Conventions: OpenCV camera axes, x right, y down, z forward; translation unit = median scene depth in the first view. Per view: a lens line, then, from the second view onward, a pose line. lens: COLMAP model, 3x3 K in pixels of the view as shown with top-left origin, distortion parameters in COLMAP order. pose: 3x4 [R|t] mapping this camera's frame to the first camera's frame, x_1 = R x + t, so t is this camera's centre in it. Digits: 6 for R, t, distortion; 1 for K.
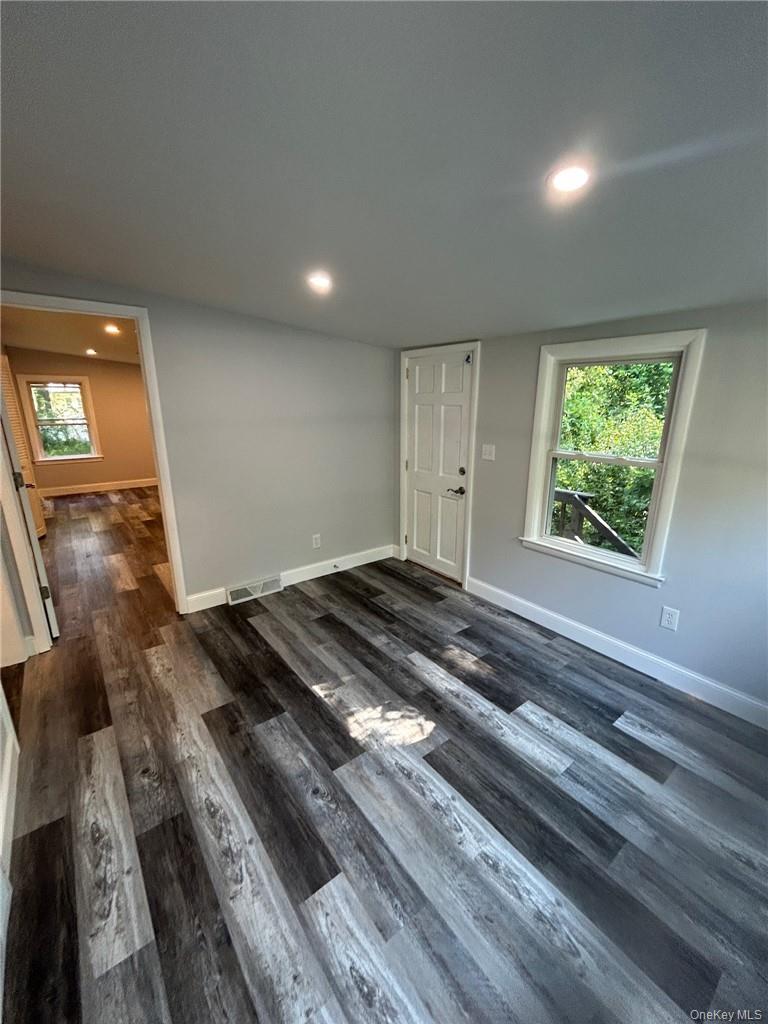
lens RADIAL K [[417.1, 0, 385.1], [0, 417.1, 514.2], [0, 0, 1]] dist [0.000589, 0.000596]
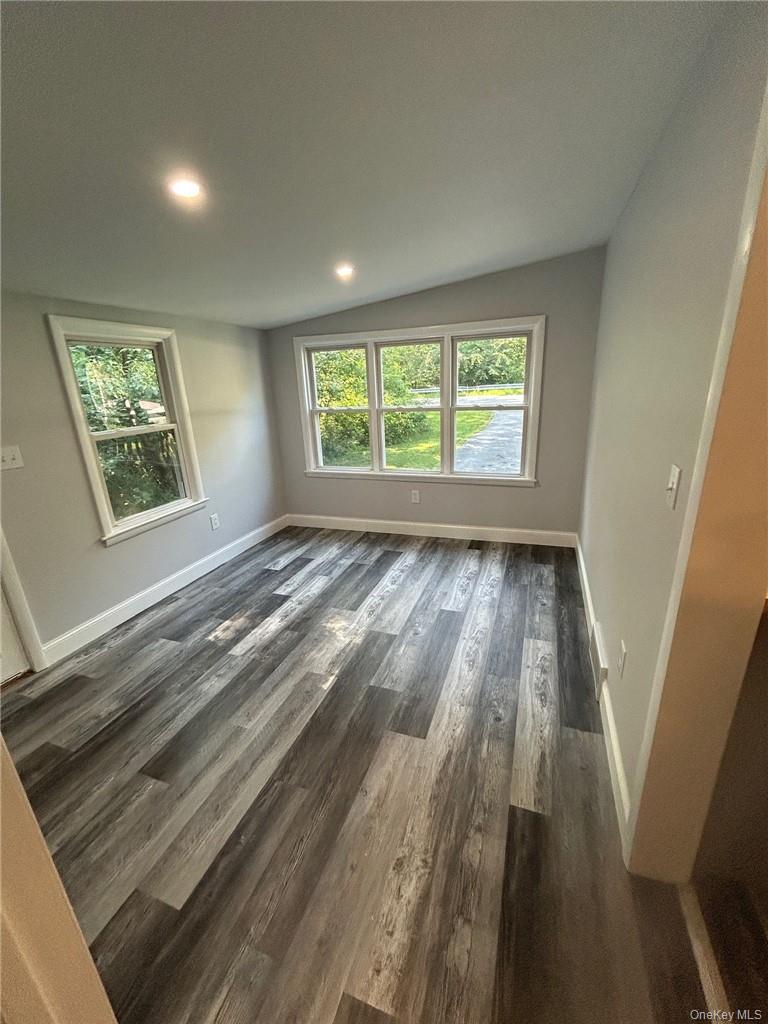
lens RADIAL K [[417.1, 0, 385.1], [0, 417.1, 514.2], [0, 0, 1]] dist [0.000589, 0.000596]
pose [[-0.528865, -0.244507, 0.812723, -0.885939], [0.264114, 0.862639, 0.431391, -0.269375], [-0.806564, 0.442799, -0.391642, 1.088037]]
